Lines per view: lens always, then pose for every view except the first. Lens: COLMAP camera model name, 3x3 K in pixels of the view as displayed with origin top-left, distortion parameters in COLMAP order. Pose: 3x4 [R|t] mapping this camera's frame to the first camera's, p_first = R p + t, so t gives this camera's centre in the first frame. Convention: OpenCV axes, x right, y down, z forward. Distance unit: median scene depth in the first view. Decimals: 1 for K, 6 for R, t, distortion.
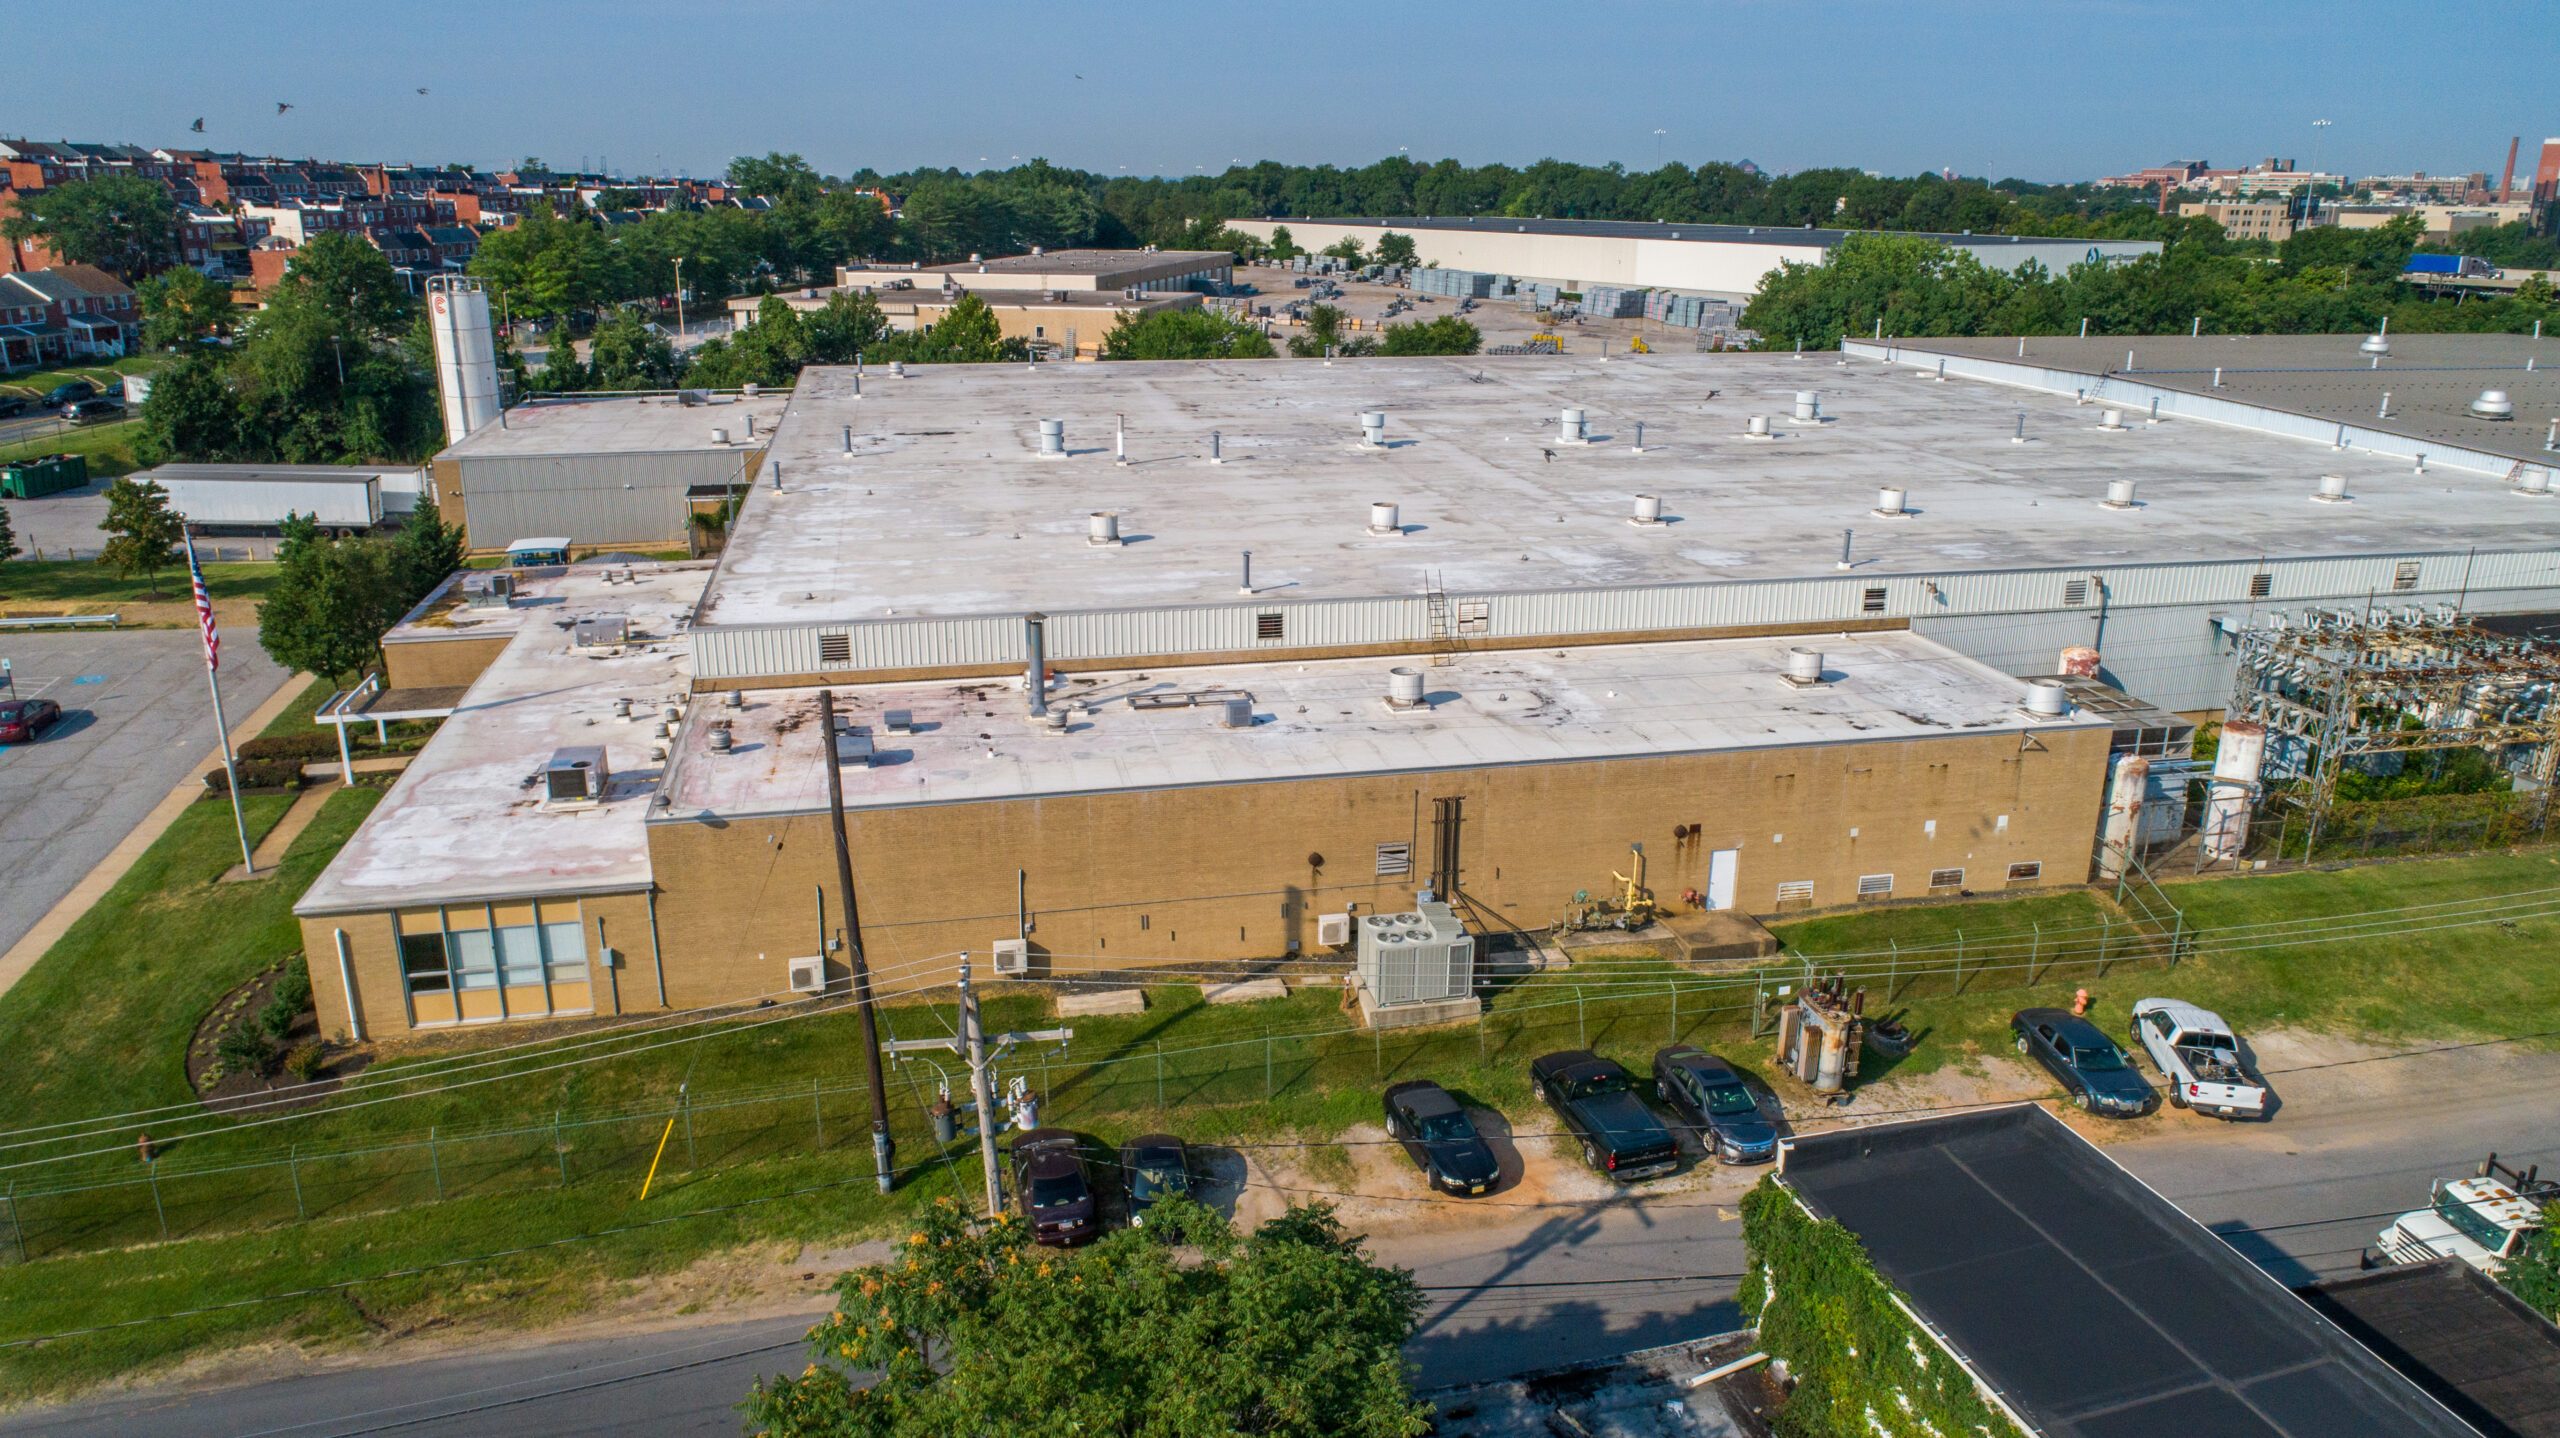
lens RADIAL K [[1713.5, 0, 1284.0], [0, 1713.5, 719.0], [0, 0, 1]] dist [-0.018258, 0.007291]
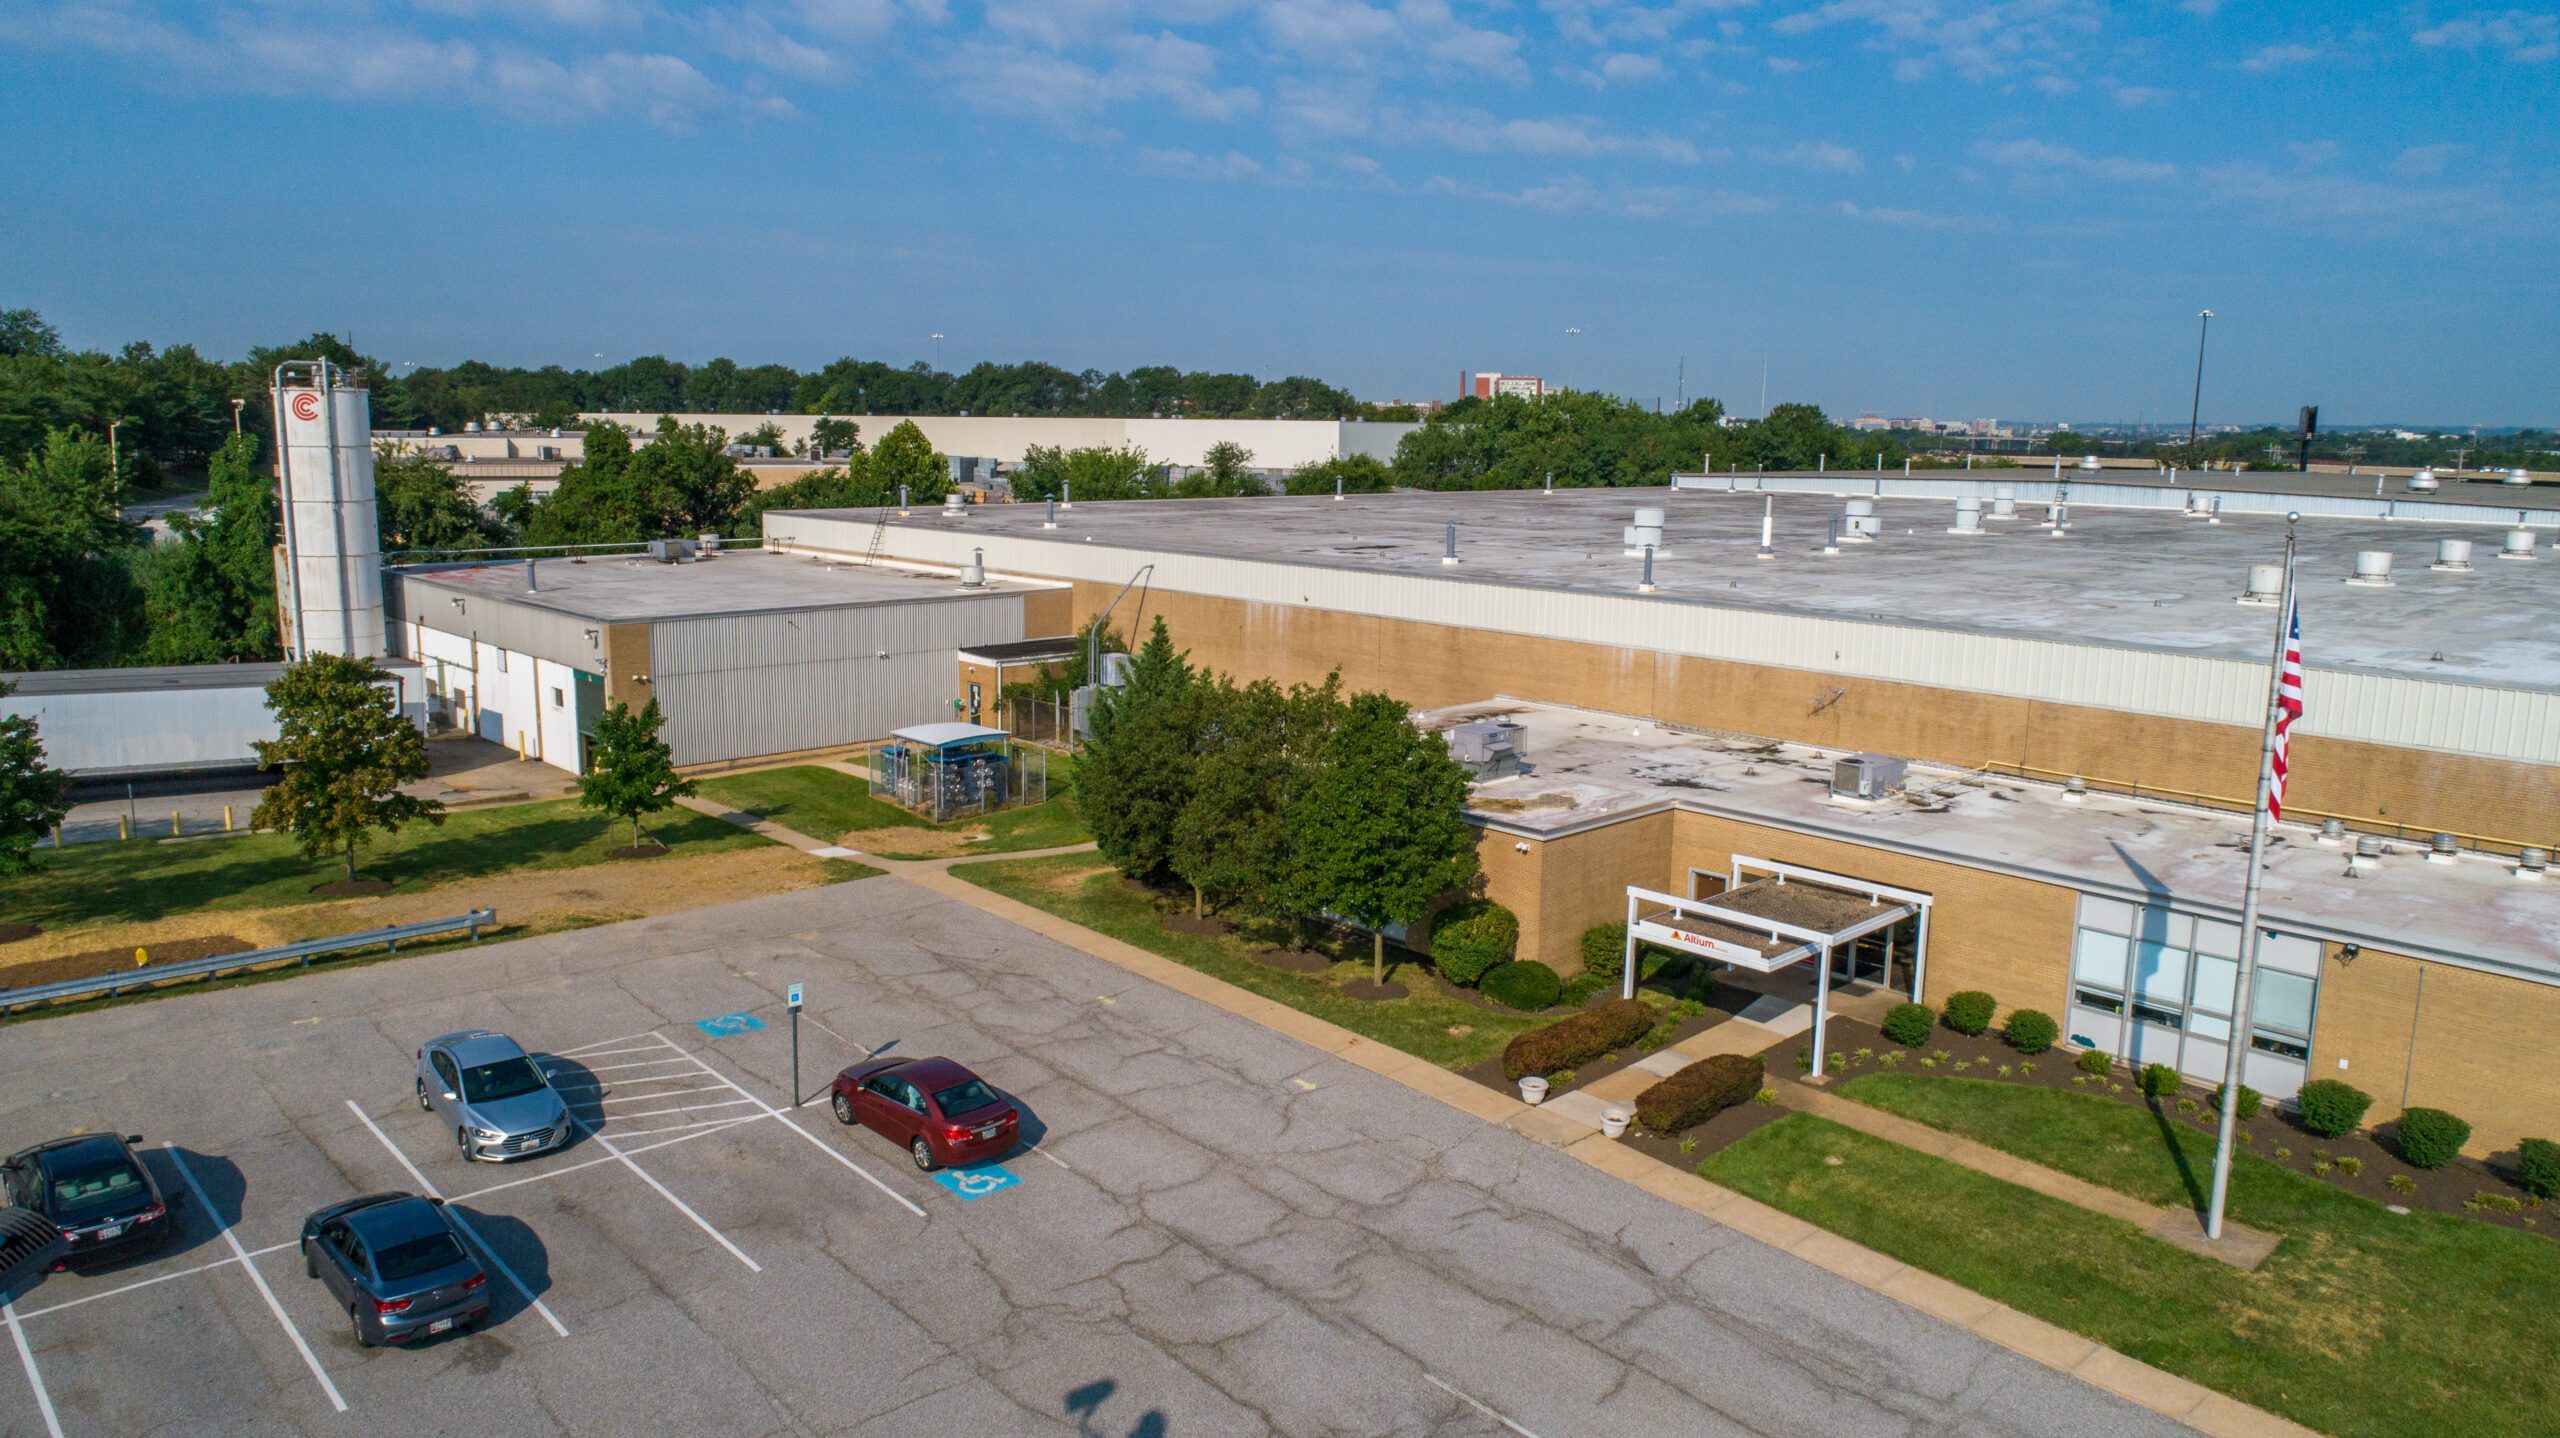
lens RADIAL K [[1713.5, 0, 1275.3], [0, 1713.5, 733.0], [0, 0, 1]] dist [-0.018258, 0.007291]
pose [[0.861195, -0.086990, 0.500775, -0.742223], [0.146826, 0.985819, -0.081254, -0.039213], [-0.486605, 0.143503, 0.861755, 0.464815]]
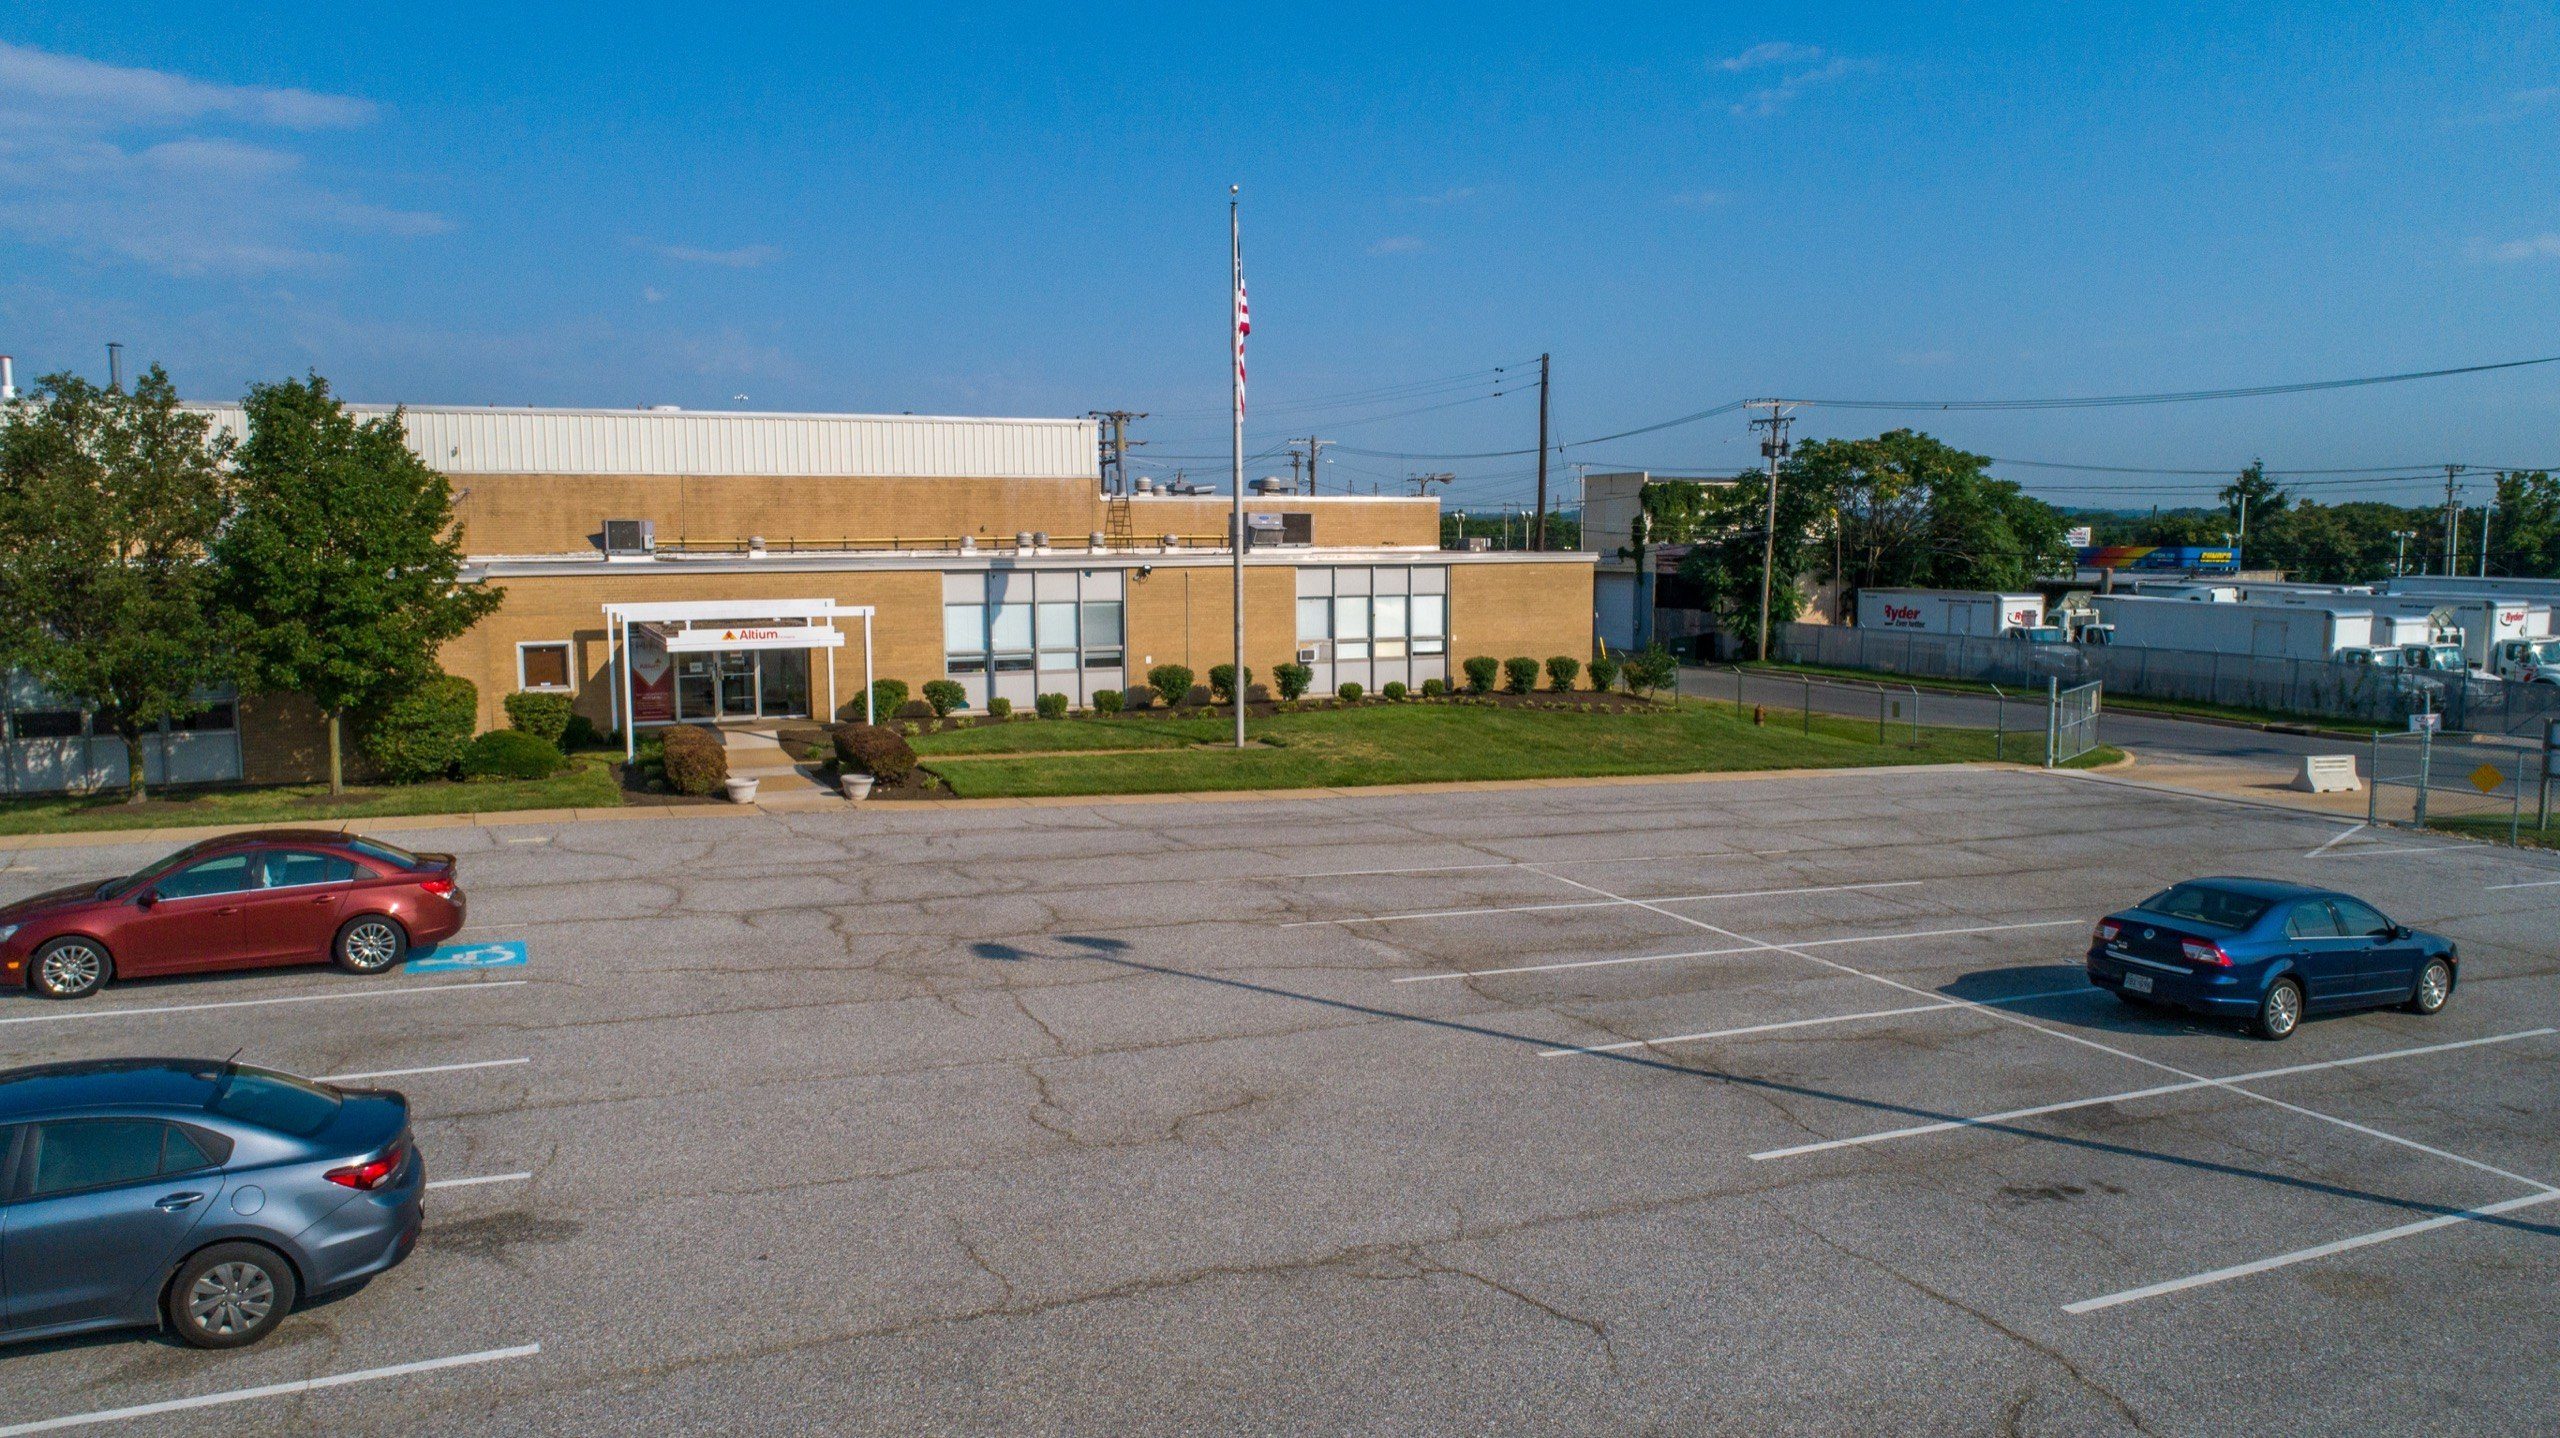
lens RADIAL K [[1713.5, 0, 1276.9], [0, 1713.5, 690.5], [0, 0, 1]] dist [-0.018258, 0.007291]
pose [[-0.202414, -0.096375, 0.974546, -0.858077], [0.300779, 0.940927, 0.155523, -0.020524], [-0.931966, 0.324603, -0.161469, 0.743778]]
